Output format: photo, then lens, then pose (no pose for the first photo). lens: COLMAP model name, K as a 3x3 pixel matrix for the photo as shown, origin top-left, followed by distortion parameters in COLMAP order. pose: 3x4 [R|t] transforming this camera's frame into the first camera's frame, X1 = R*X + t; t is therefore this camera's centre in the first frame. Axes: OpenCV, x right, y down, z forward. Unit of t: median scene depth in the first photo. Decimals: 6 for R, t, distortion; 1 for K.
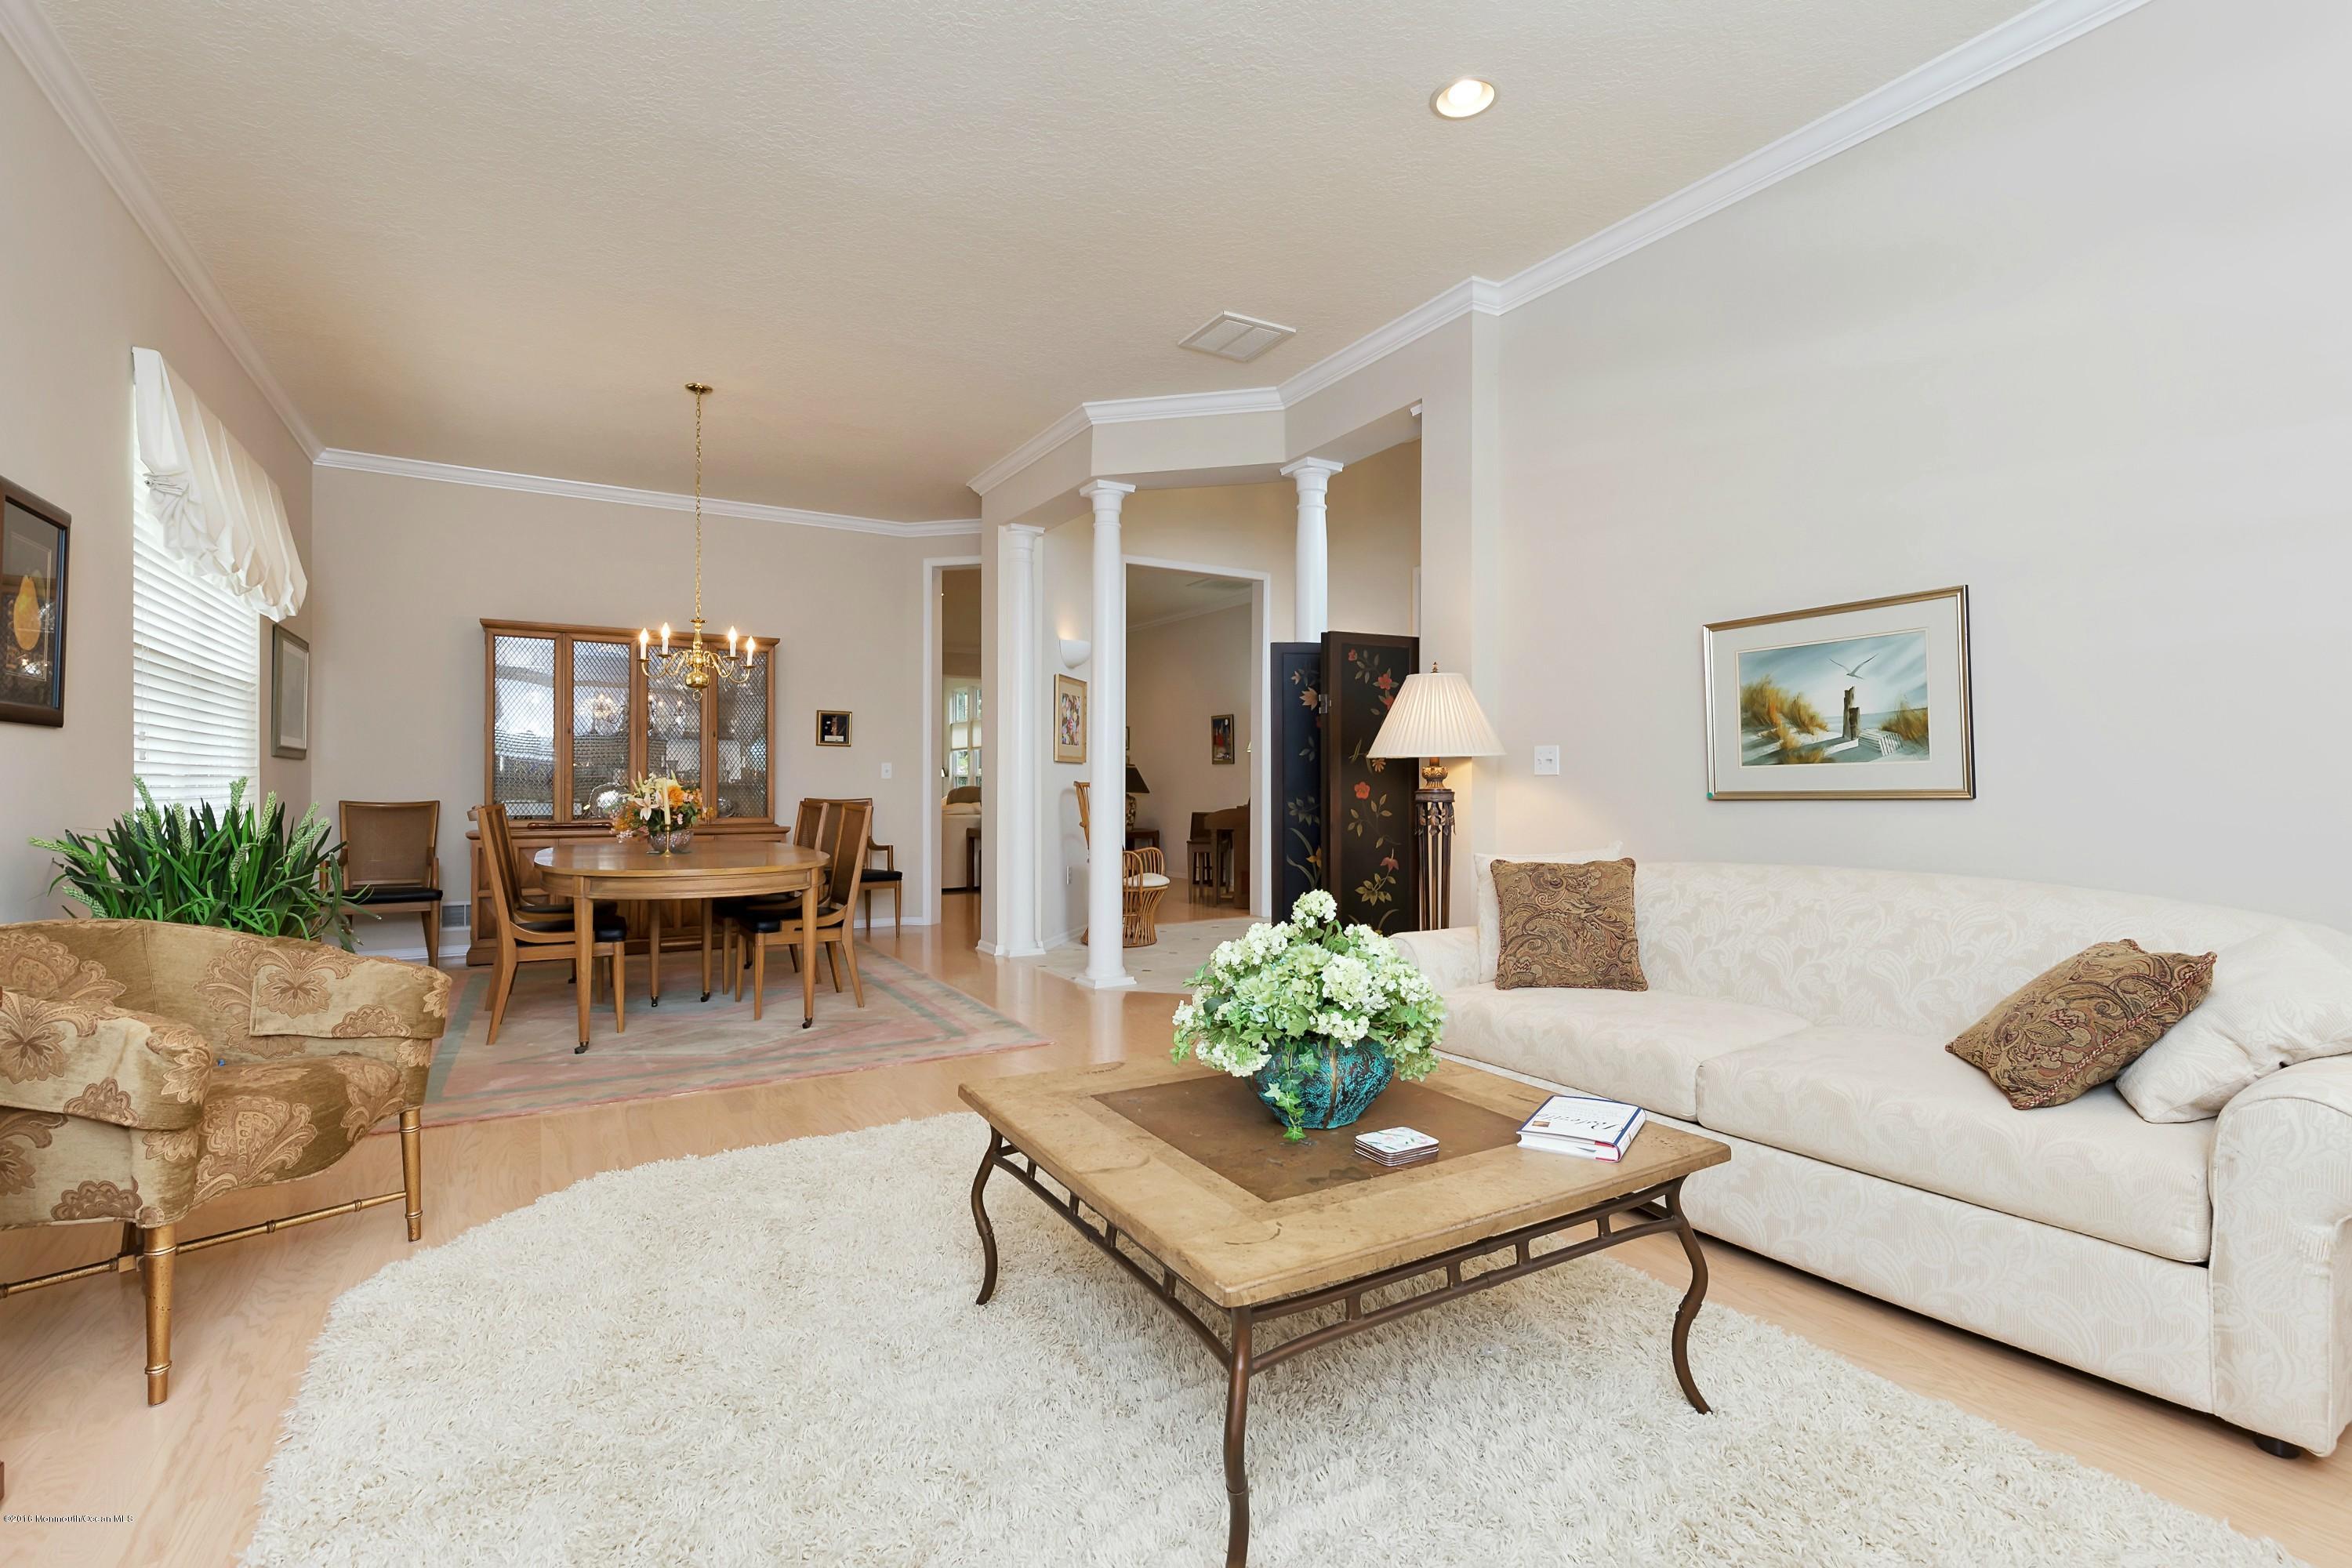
lens RADIAL K [[1058.5, 0, 1173.9], [0, 1058.5, 784.8], [0, 0, 1]] dist [-0.001369, -0.001568]
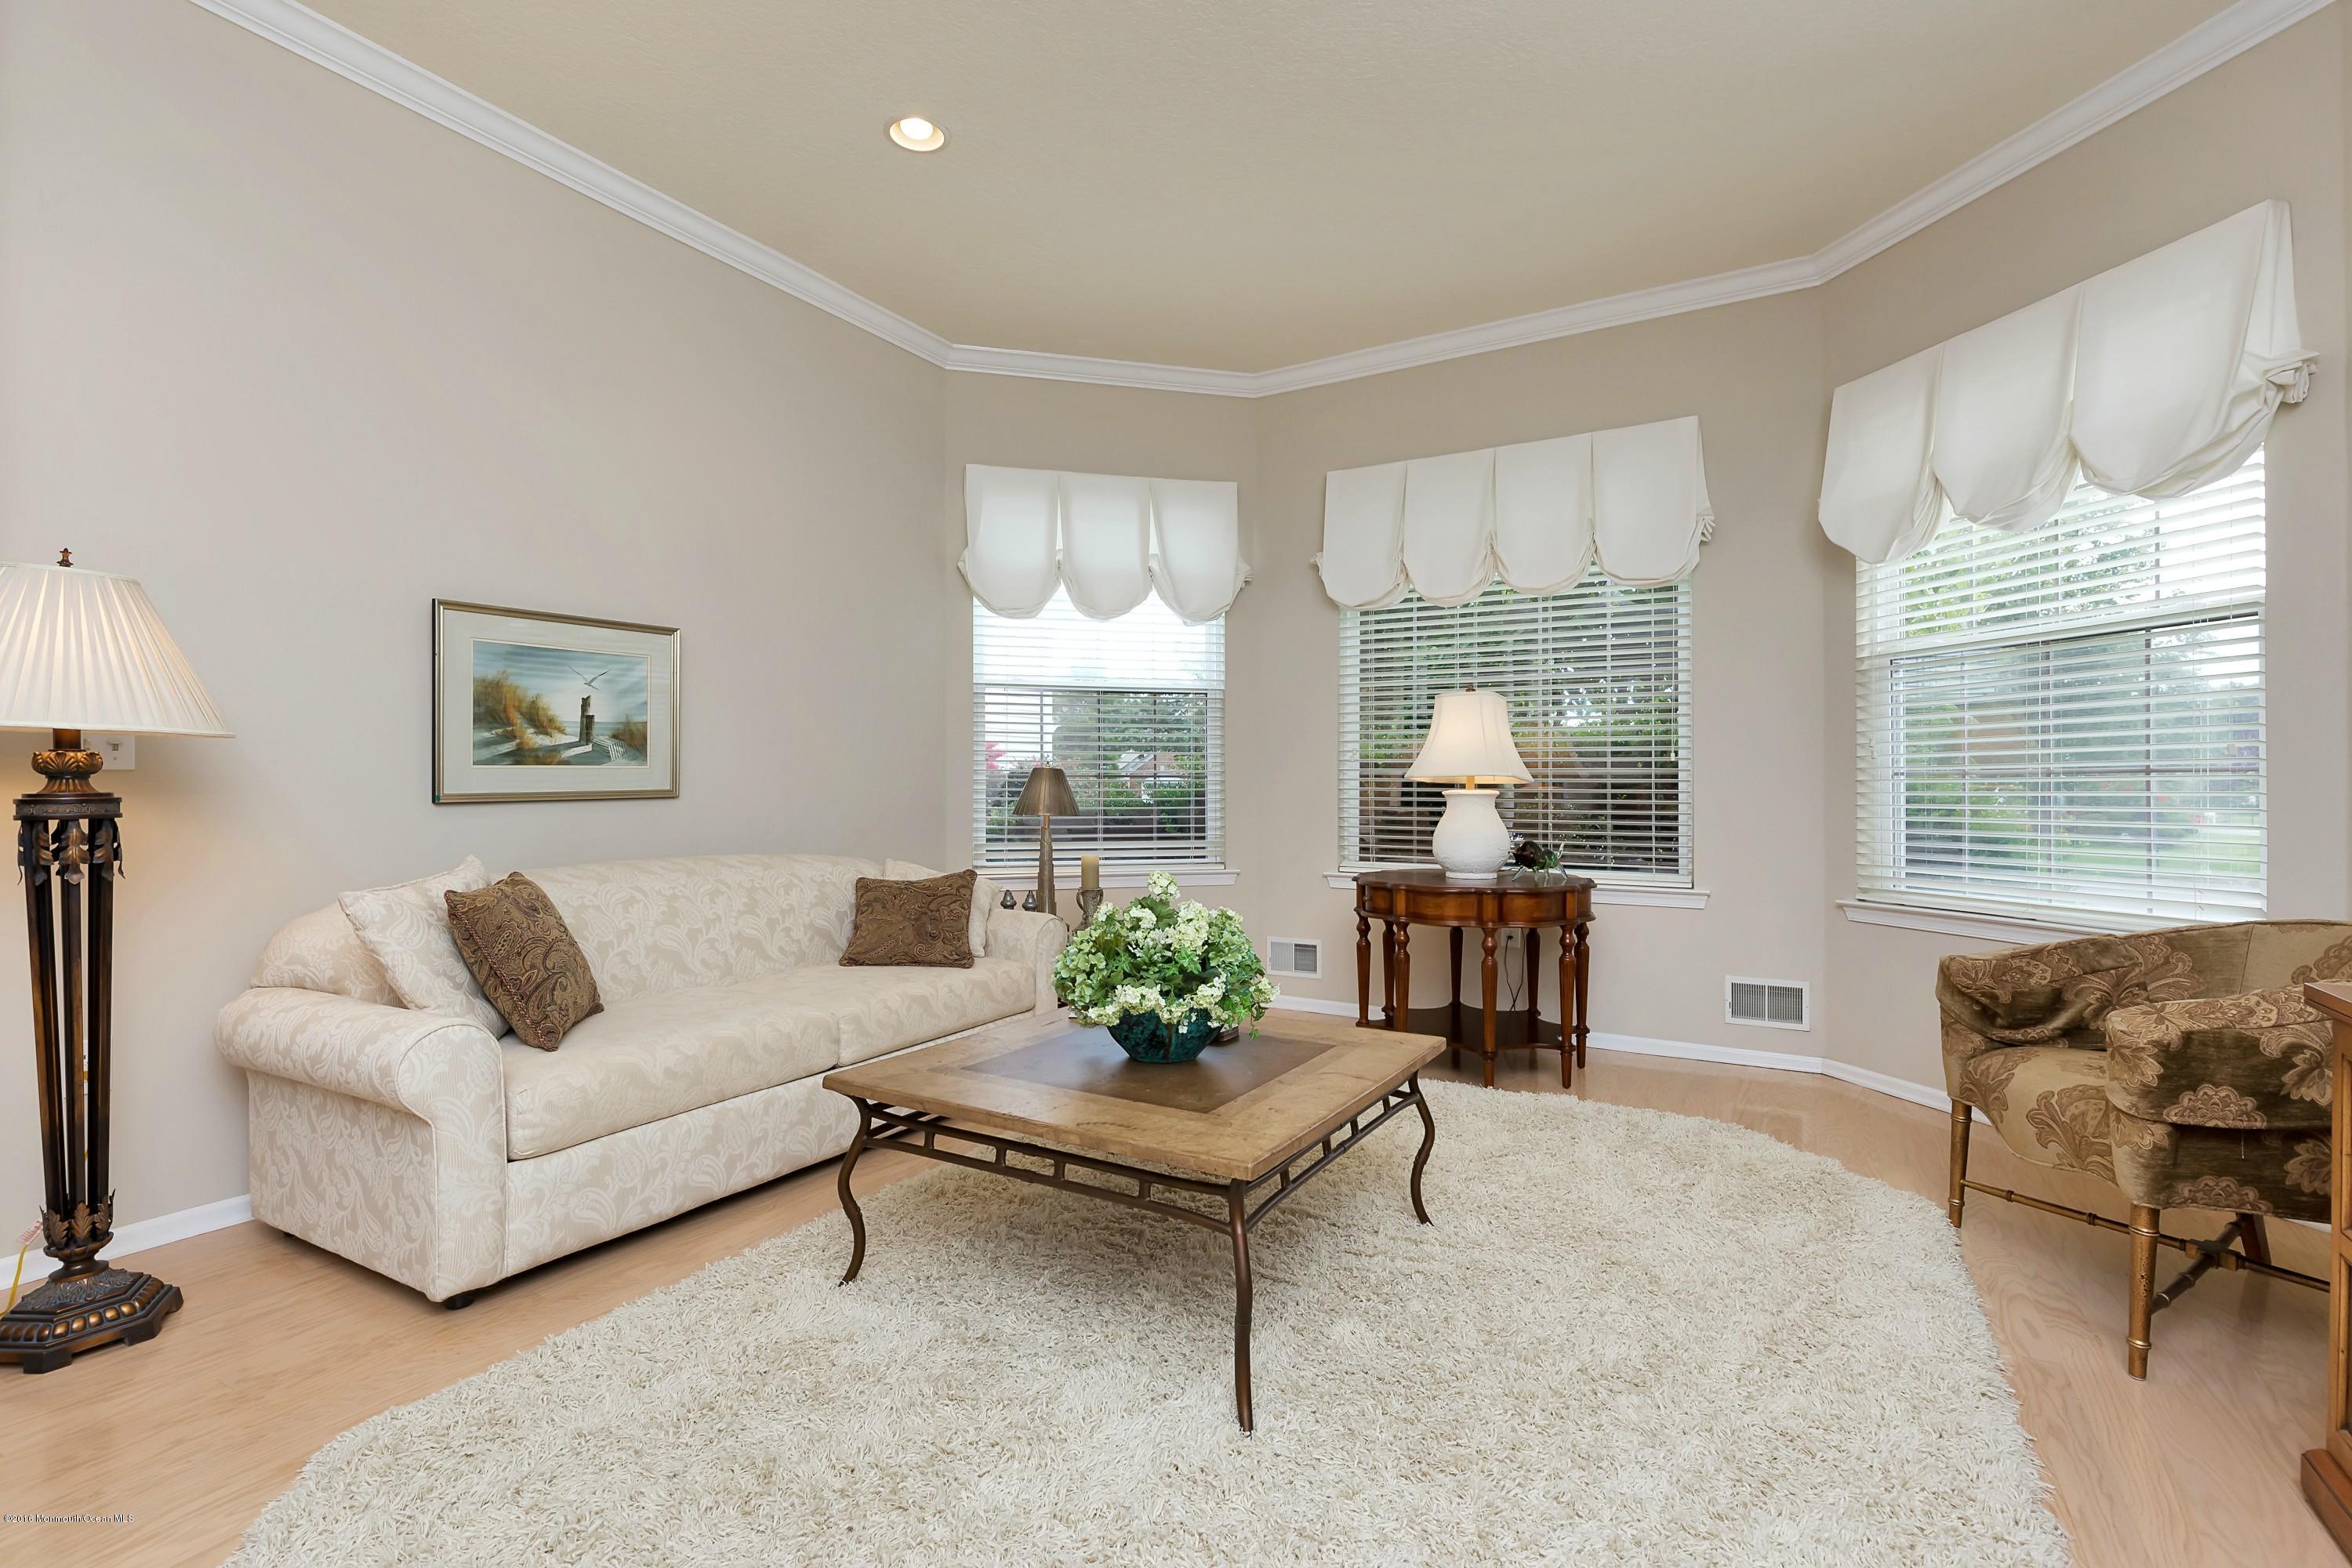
lens RADIAL K [[1058.5, 0, 1160.4], [0, 1058.5, 782.1], [0, 0, 1]] dist [-0.001369, -0.001568]
pose [[-0.470089, 0.006464, 0.882595, -0.349826], [0.001740, 0.999978, -0.006397, 0.002348], [-0.882617, -0.001472, -0.470090, 0.589145]]
